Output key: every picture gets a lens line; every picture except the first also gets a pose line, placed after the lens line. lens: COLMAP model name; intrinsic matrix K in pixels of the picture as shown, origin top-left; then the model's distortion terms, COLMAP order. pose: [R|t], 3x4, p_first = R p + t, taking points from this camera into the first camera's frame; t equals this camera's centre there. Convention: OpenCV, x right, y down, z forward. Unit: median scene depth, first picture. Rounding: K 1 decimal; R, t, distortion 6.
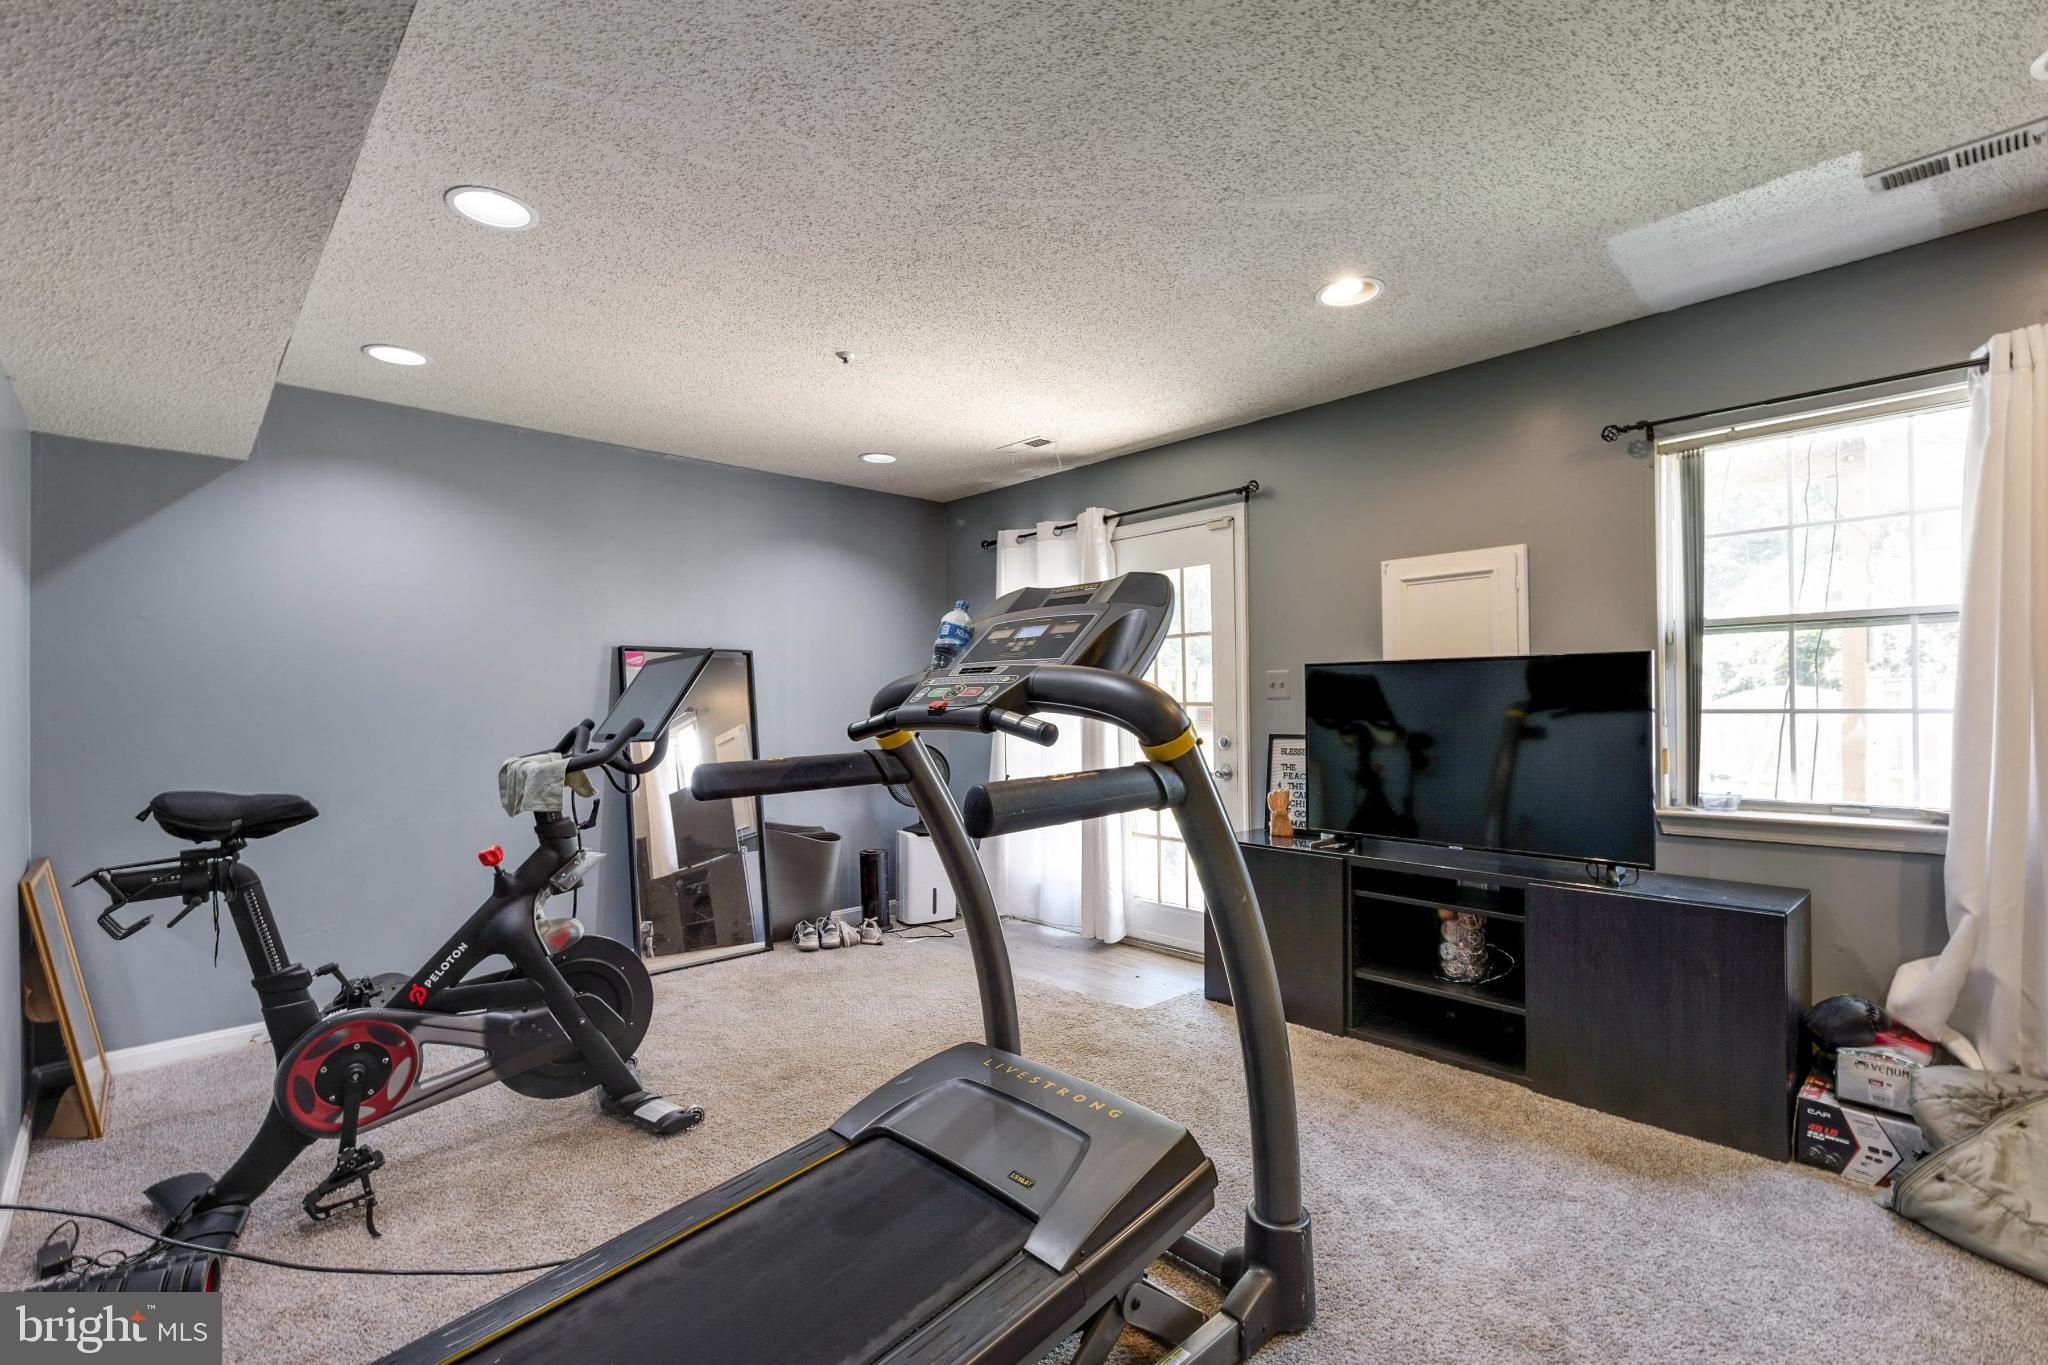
lens RADIAL K [[911.4, 0, 1022.4], [0, 911.4, 691.4], [0, 0, 1]] dist [-0.000170, 0.000716]
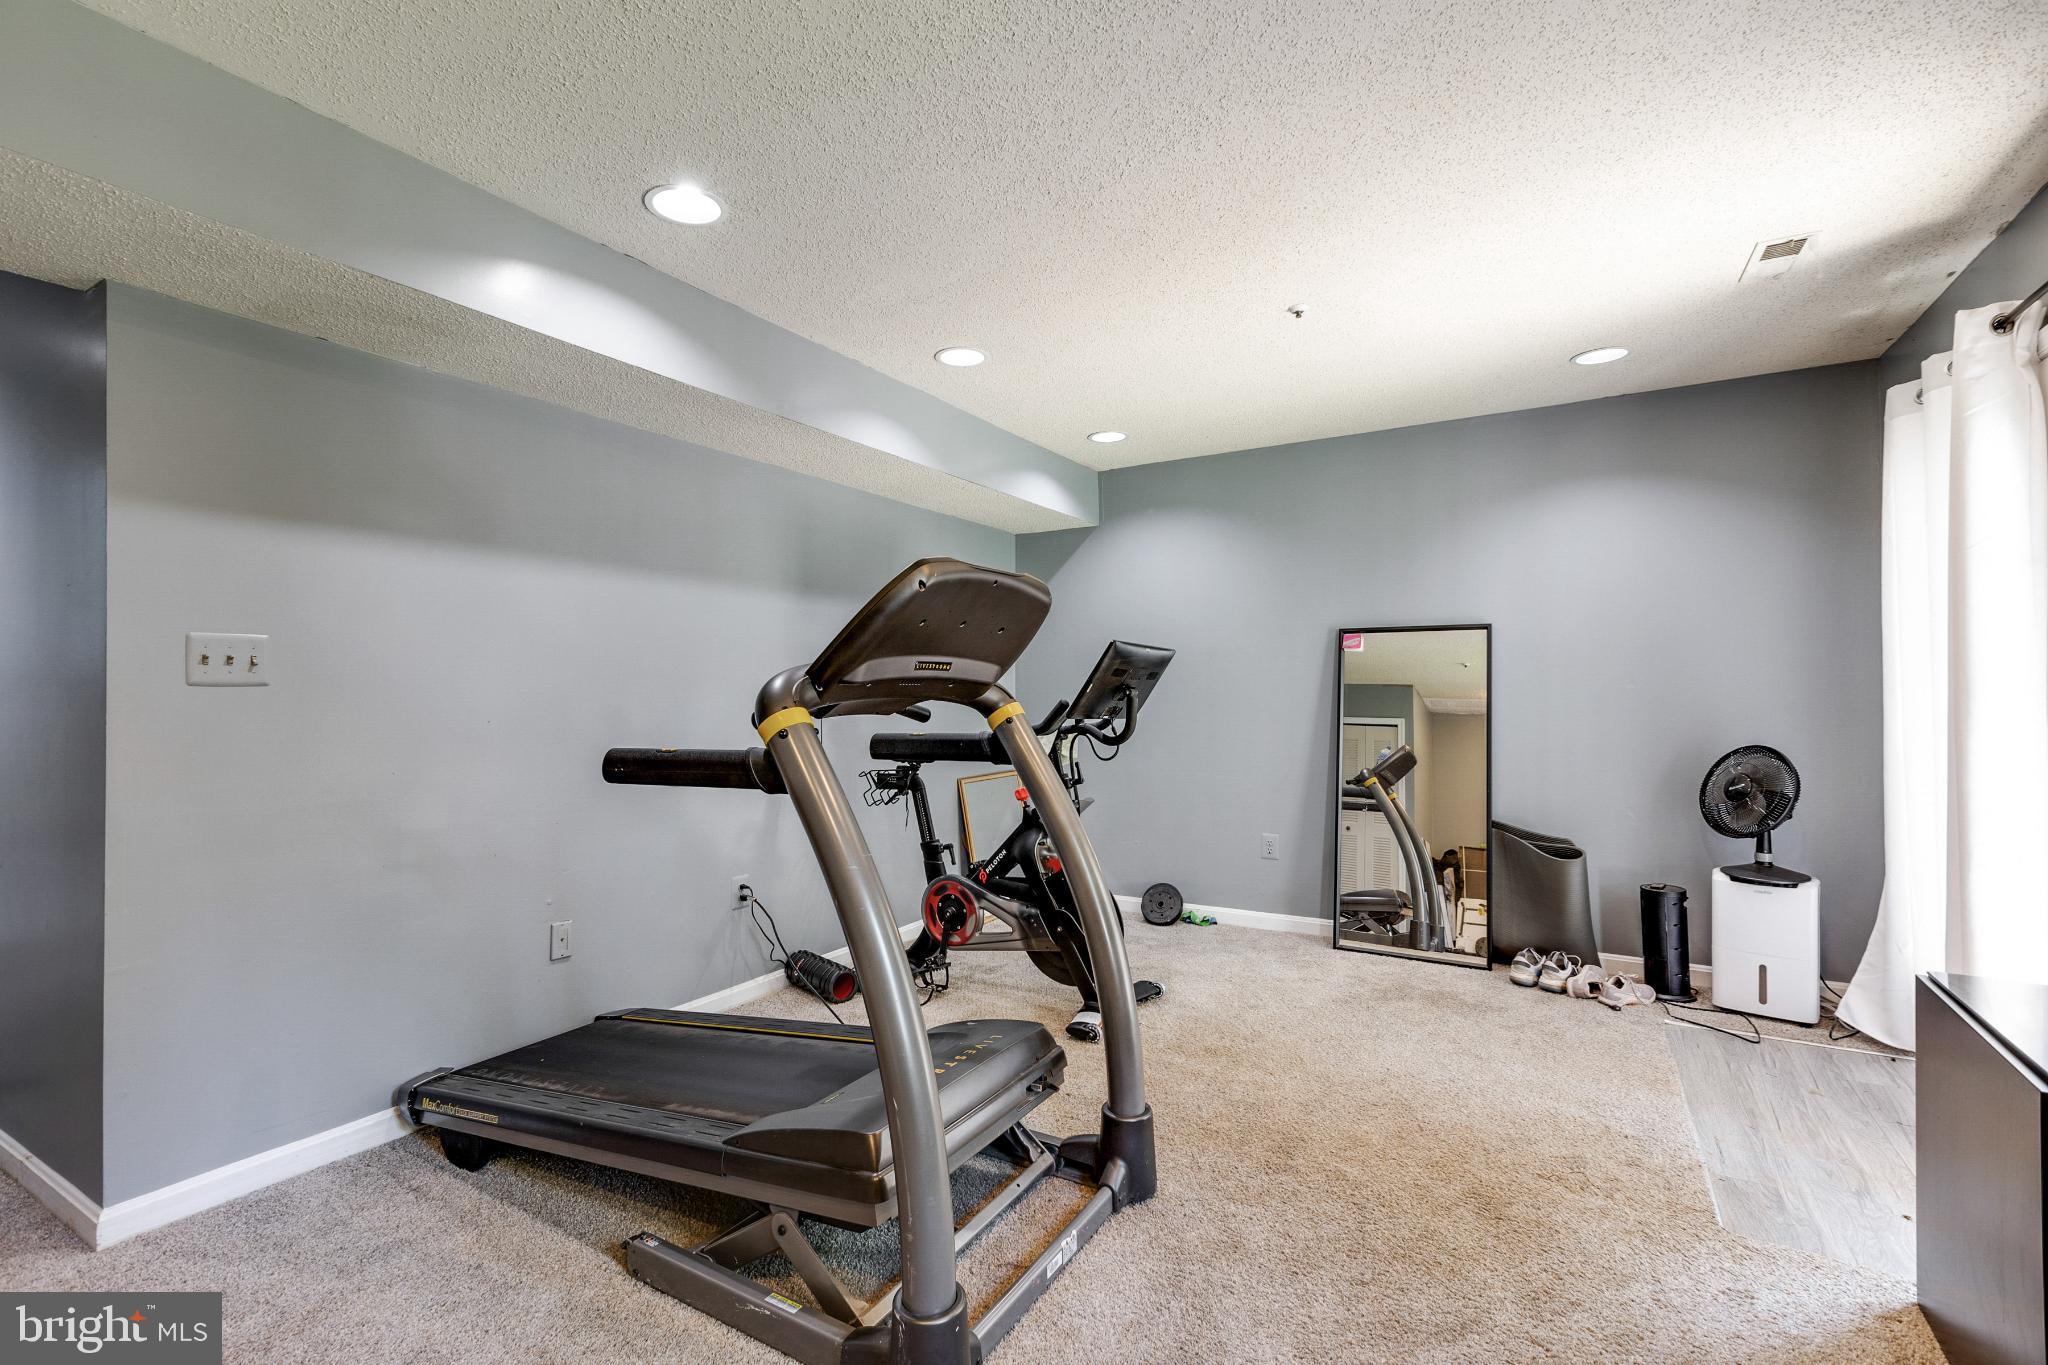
lens RADIAL K [[931.7, 0, 1024.0], [0, 931.7, 682.5], [0, 0, 1]] dist [-0.001344, -0.000120]
pose [[0.257437, 0.004646, -0.966284, 0.641154], [0.017811, 0.999796, 0.009552, -0.007465], [0.966131, -0.019670, 0.257301, 0.484676]]
